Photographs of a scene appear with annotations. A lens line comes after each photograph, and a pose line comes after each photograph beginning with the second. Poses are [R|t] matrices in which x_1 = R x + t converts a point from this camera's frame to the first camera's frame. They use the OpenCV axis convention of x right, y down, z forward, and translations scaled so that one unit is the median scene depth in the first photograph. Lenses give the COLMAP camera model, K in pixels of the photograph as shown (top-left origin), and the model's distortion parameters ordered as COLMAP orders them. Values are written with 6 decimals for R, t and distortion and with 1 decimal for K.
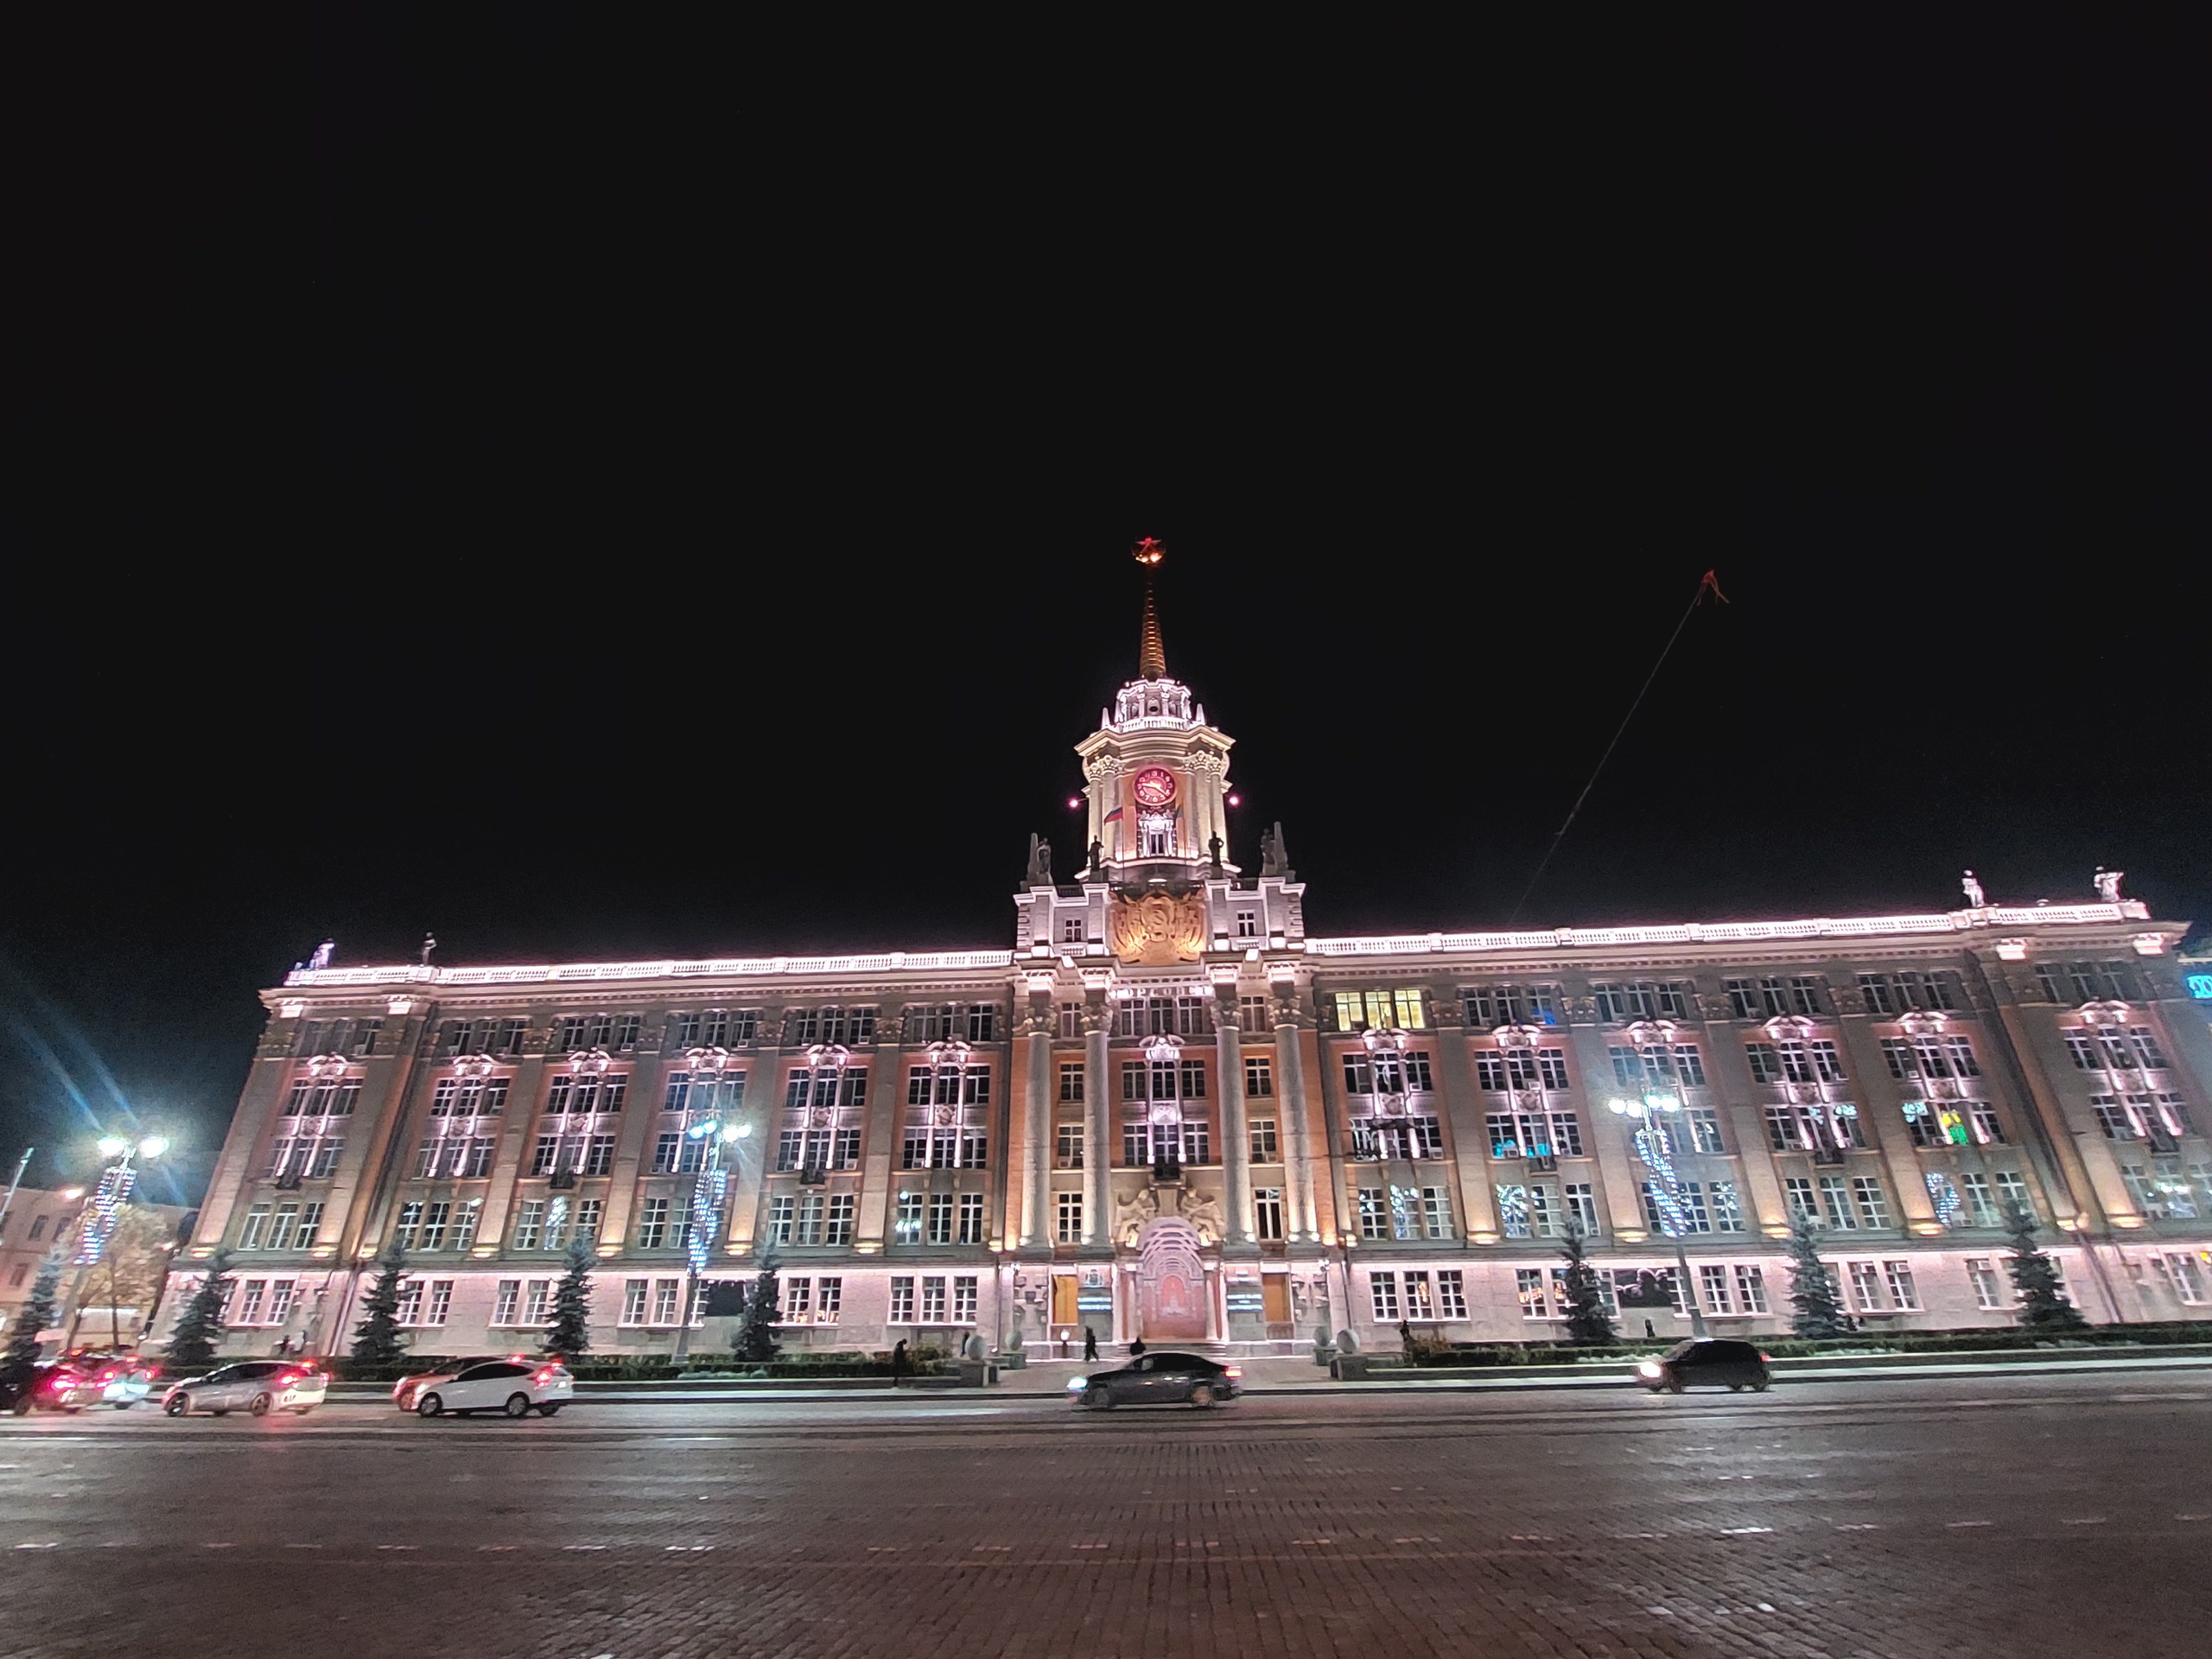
lens RADIAL K [[980.8, 0, 1106.0], [0, 980.8, 829.5], [0, 0, 1]] dist [-0.001881, -0.008543]
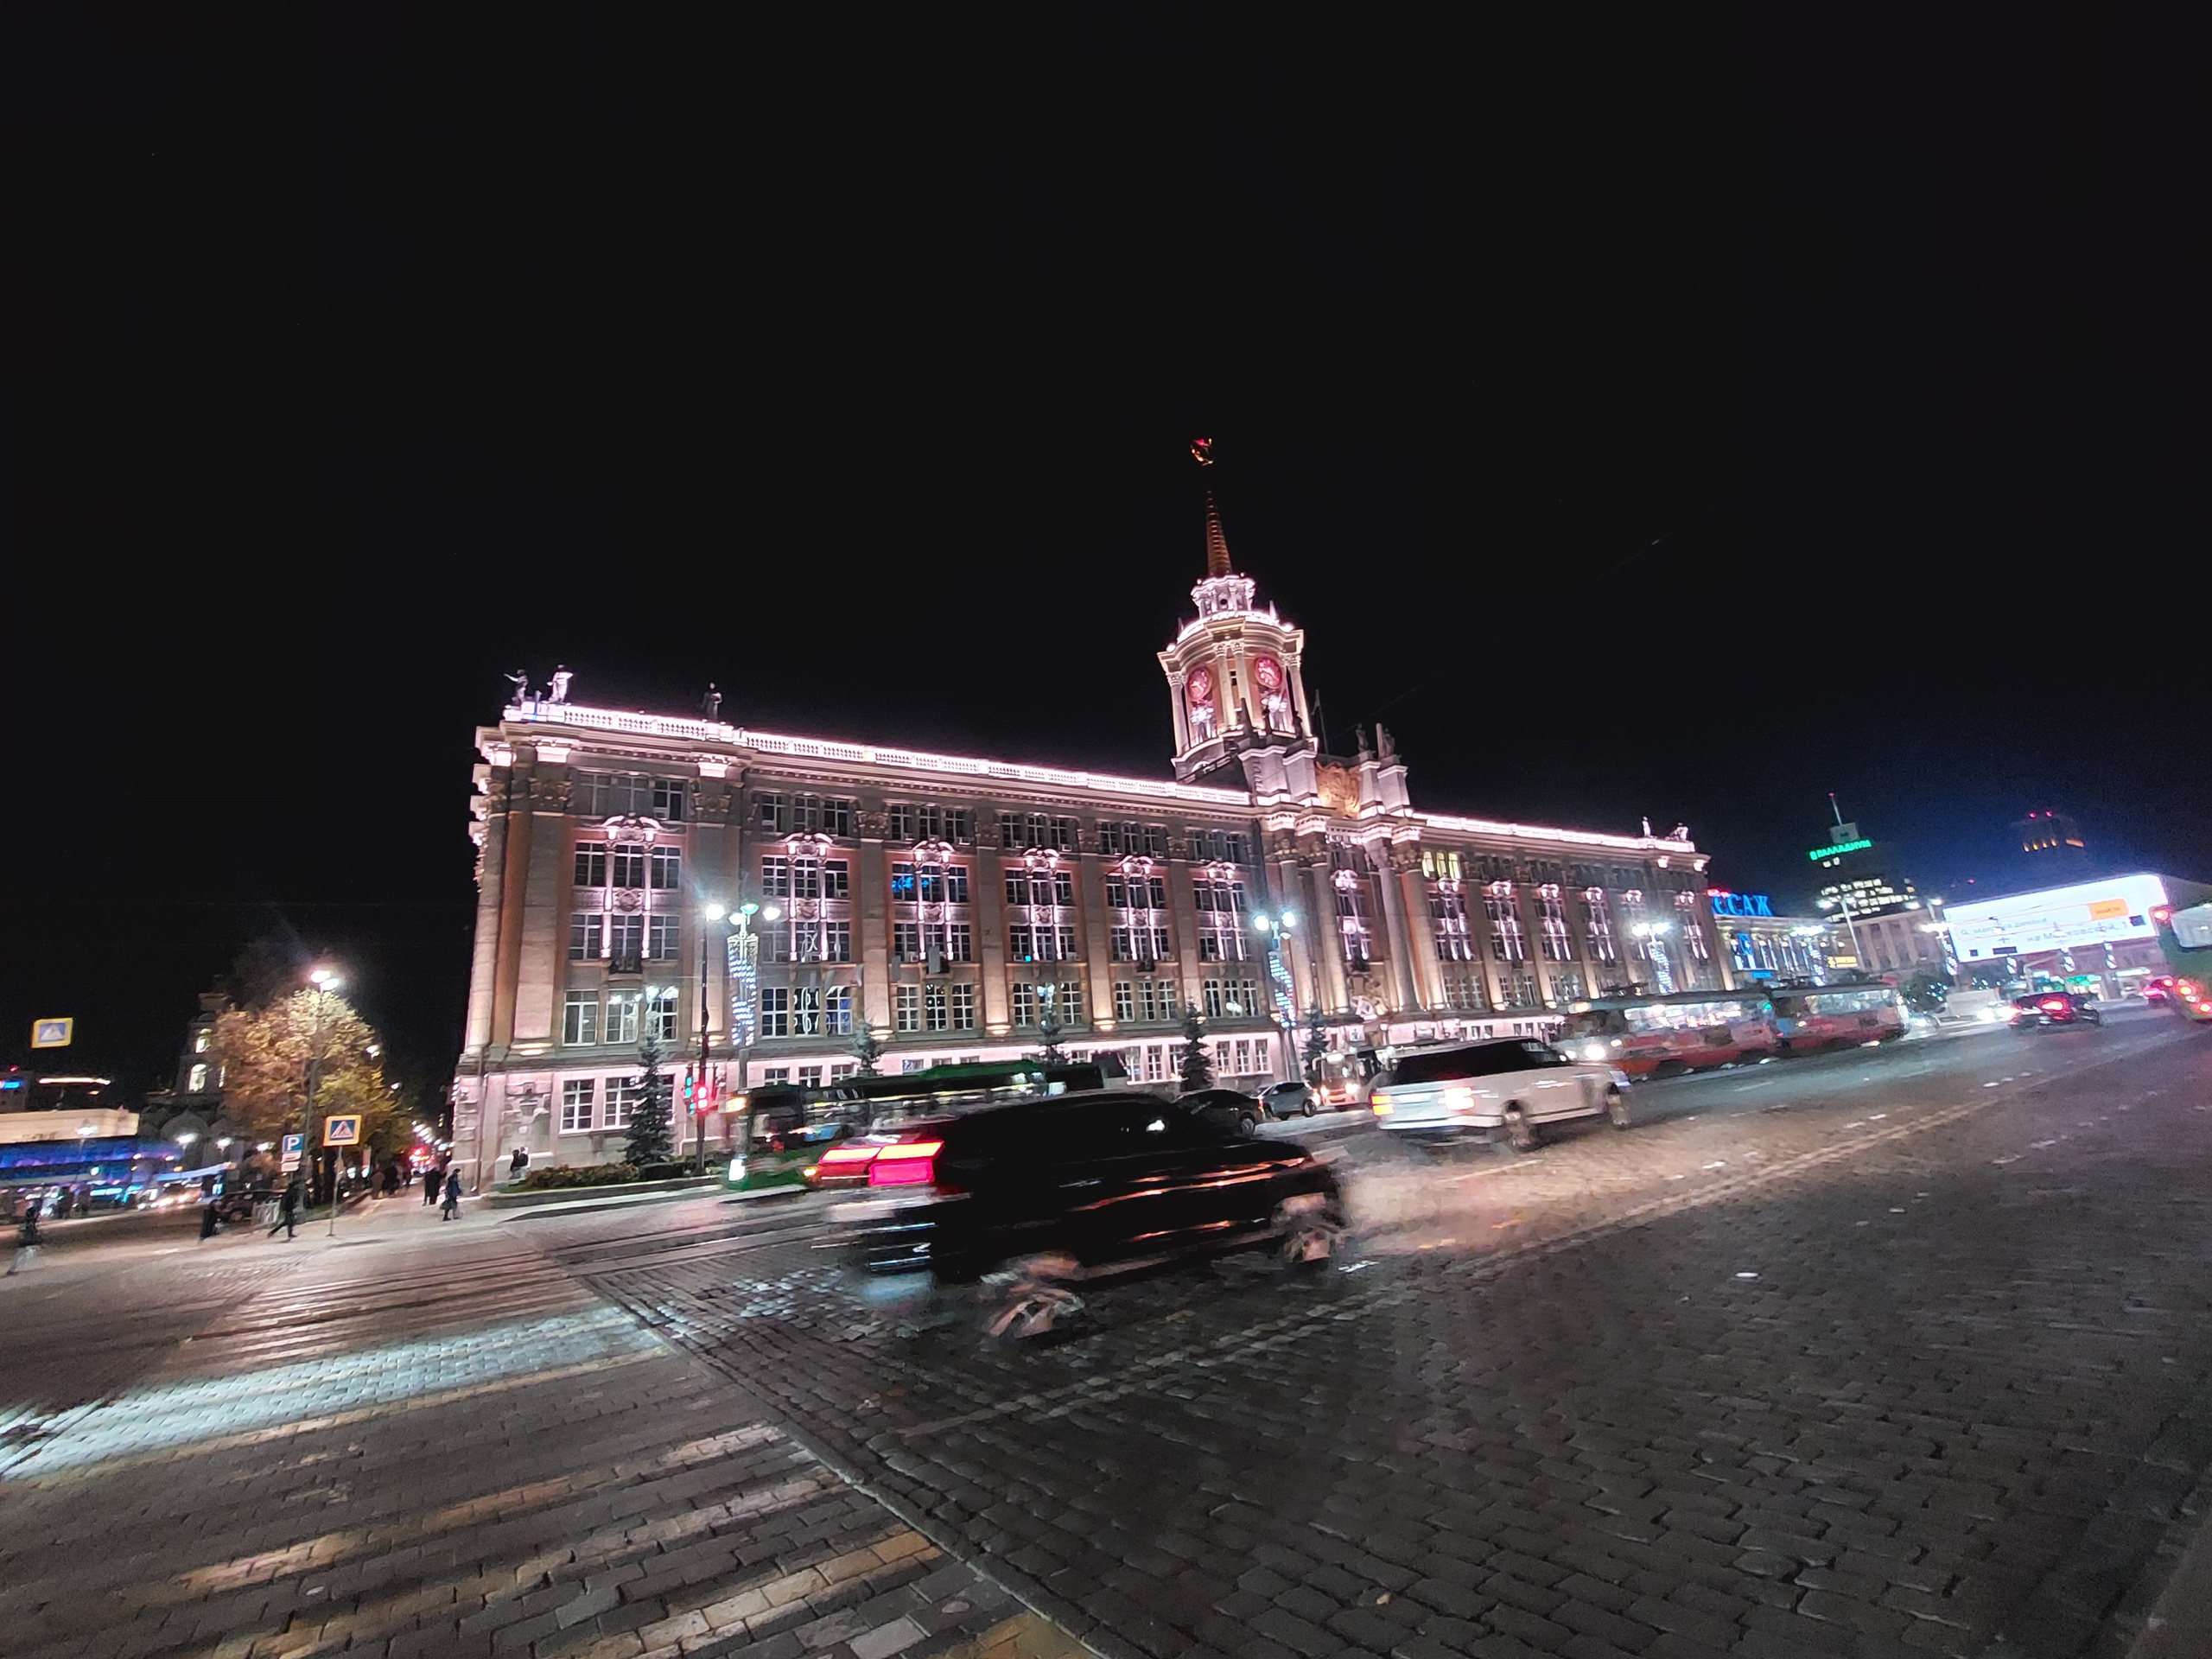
lens RADIAL K [[1056.4, 0, 1105.5], [0, 1056.4, 780.9], [0, 0, 1]] dist [-0.001450, -0.000088]
pose [[0.763808, 0.125028, 0.633219, -1.032510], [-0.220120, 0.972703, 0.073457, 0.047762], [-0.606750, -0.195491, 0.770479, 0.079602]]
